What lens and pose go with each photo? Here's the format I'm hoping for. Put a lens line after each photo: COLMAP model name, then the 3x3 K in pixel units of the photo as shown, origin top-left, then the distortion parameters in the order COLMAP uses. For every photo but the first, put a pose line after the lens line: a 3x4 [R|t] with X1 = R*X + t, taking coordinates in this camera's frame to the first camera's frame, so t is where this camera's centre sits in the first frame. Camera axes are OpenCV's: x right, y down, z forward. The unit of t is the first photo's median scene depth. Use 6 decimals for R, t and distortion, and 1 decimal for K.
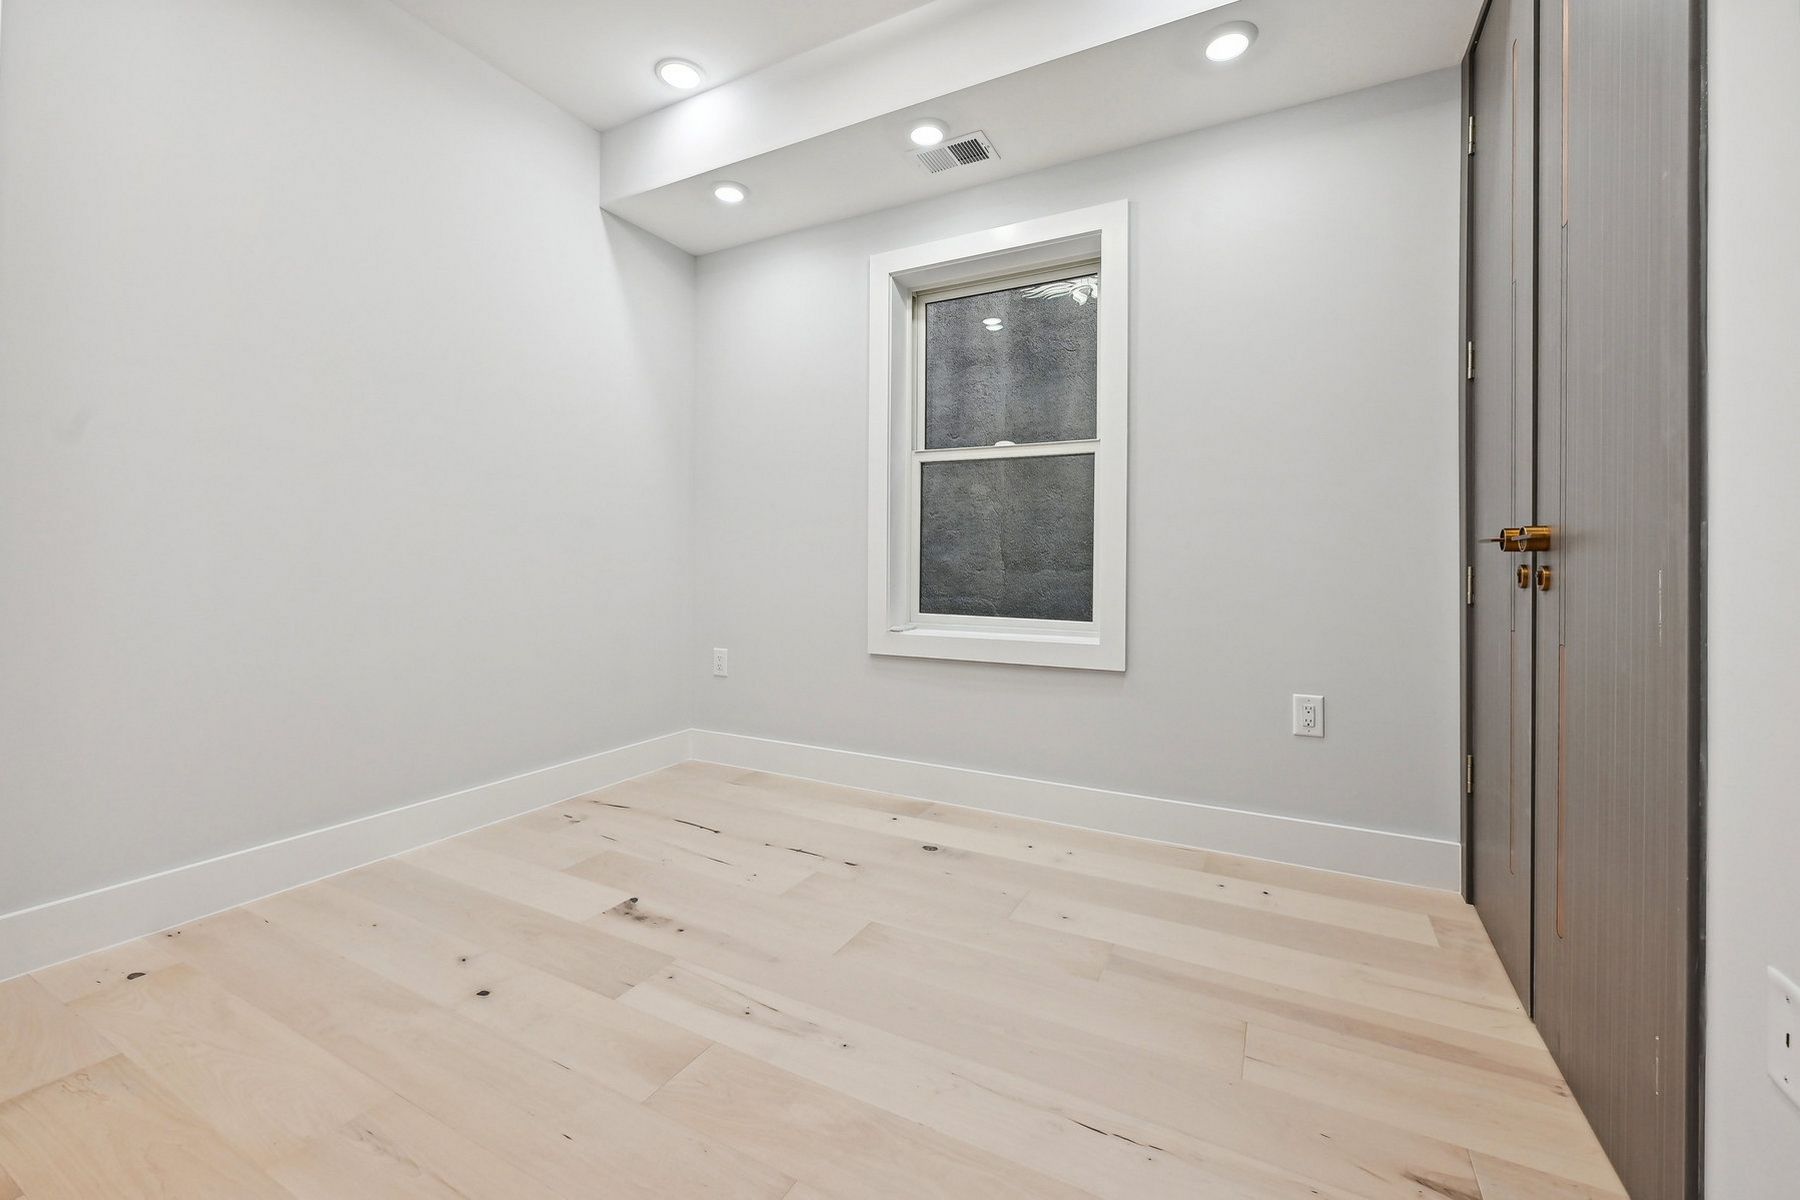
lens RADIAL K [[729.1, 0, 896.5], [0, 729.1, 559.7], [0, 0, 1]] dist [-0.000662, -0.000033]
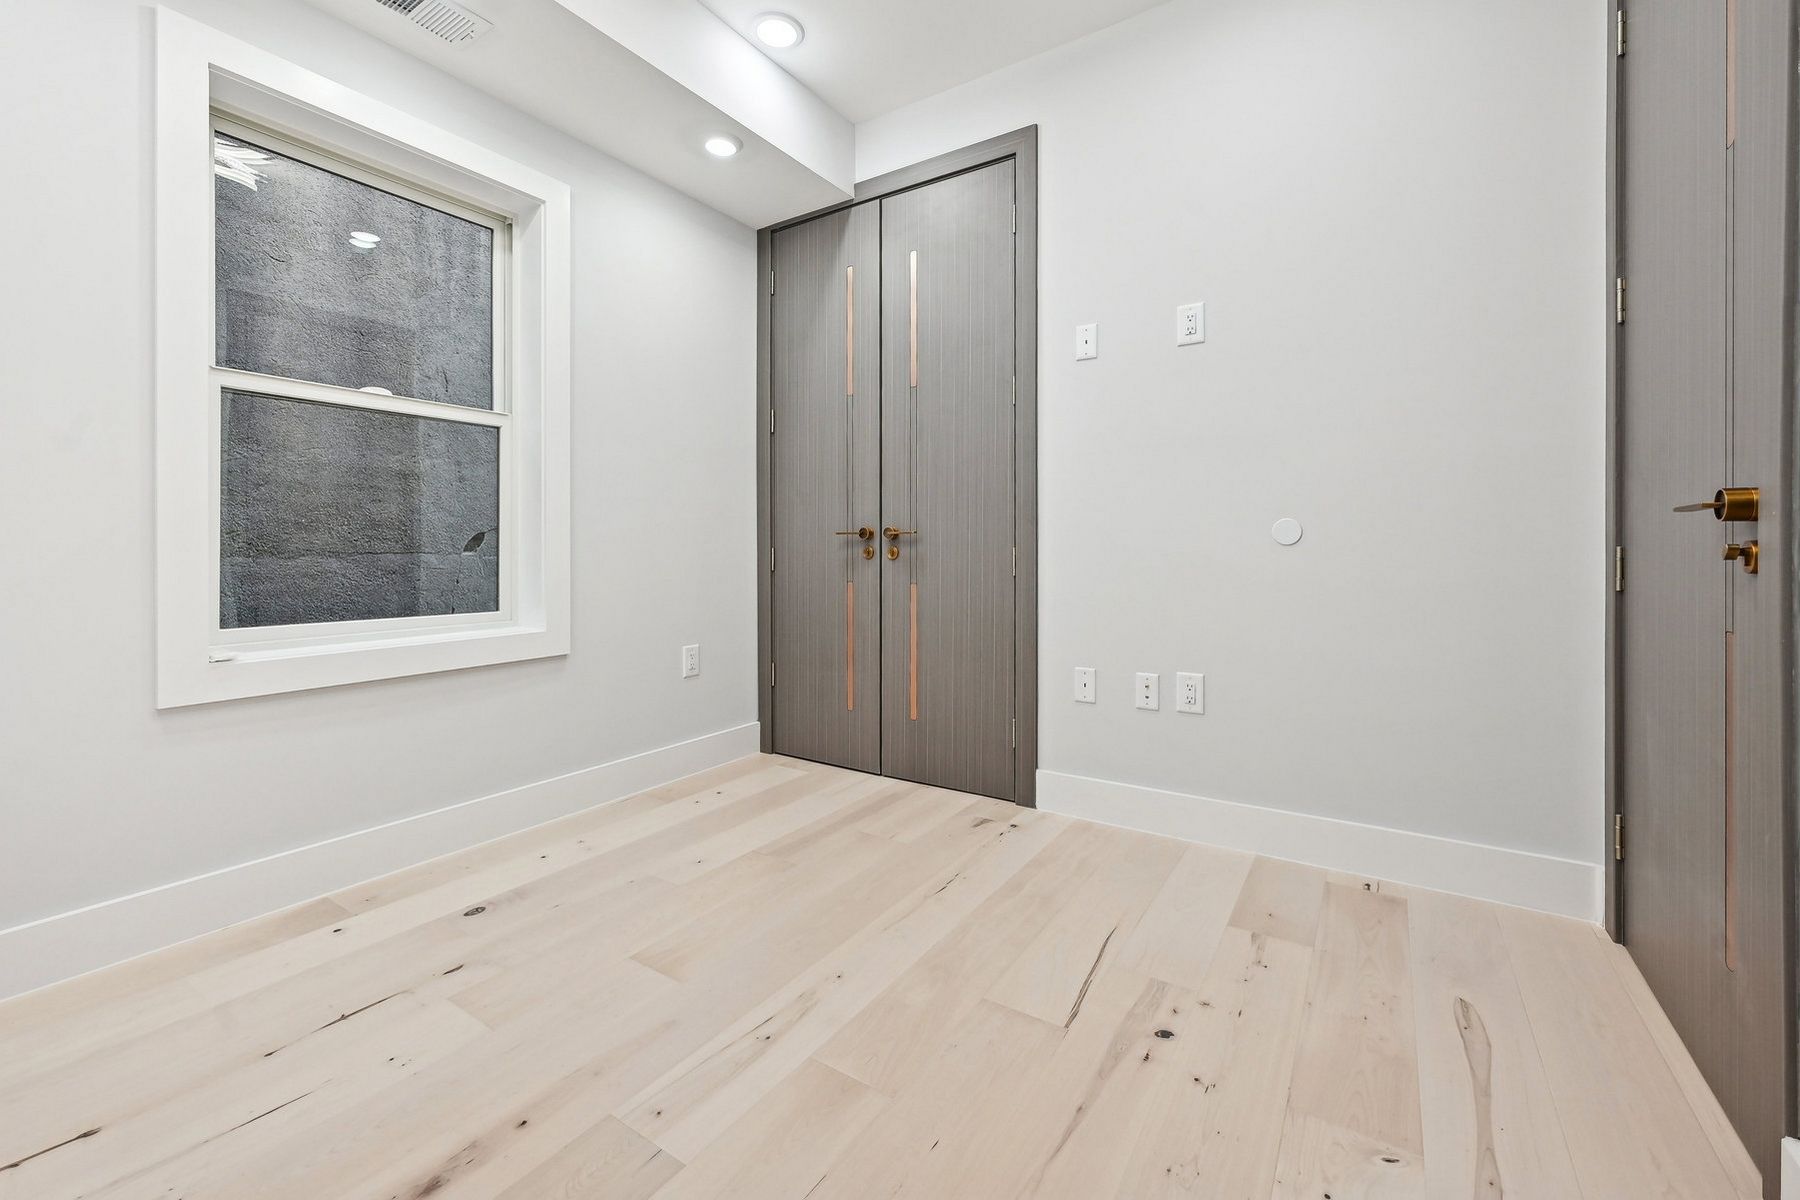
lens RADIAL K [[736.2, 0, 902.2], [0, 736.2, 552.5], [0, 0, 1]] dist [-0.001291, -0.000051]
pose [[0.091989, -0.012155, 0.995686, -0.643343], [0.000567, 0.999926, 0.012155, 0.000903], [-0.995760, -0.000553, 0.091989, 0.436275]]
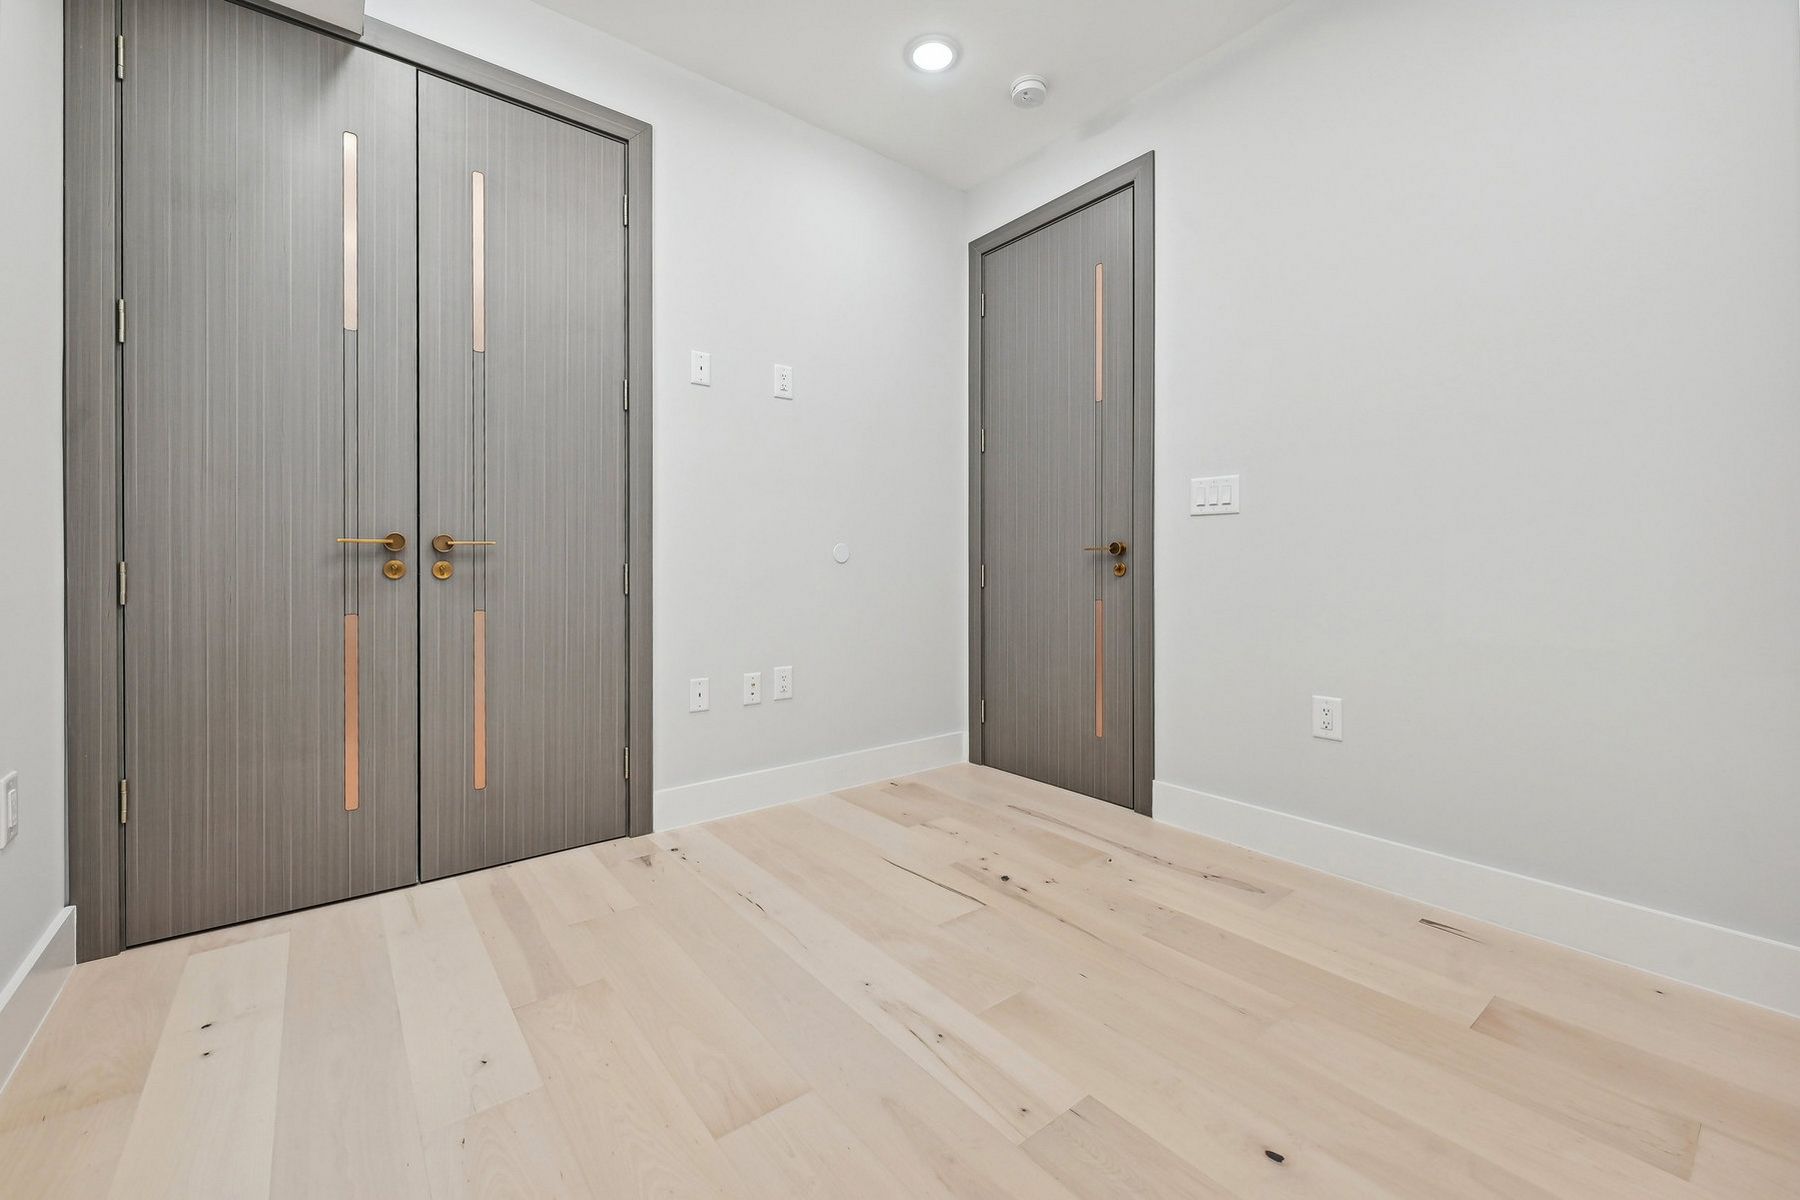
lens RADIAL K [[727.5, 0, 897.6], [0, 727.5, 576.5], [0, 0, 1]] dist [0.001721, 0.000235]
pose [[-0.915014, -0.016830, 0.403071, -0.308320], [-0.010342, 0.999780, 0.018268, 0.001929], [-0.403290, 0.012547, -0.914986, 1.102907]]
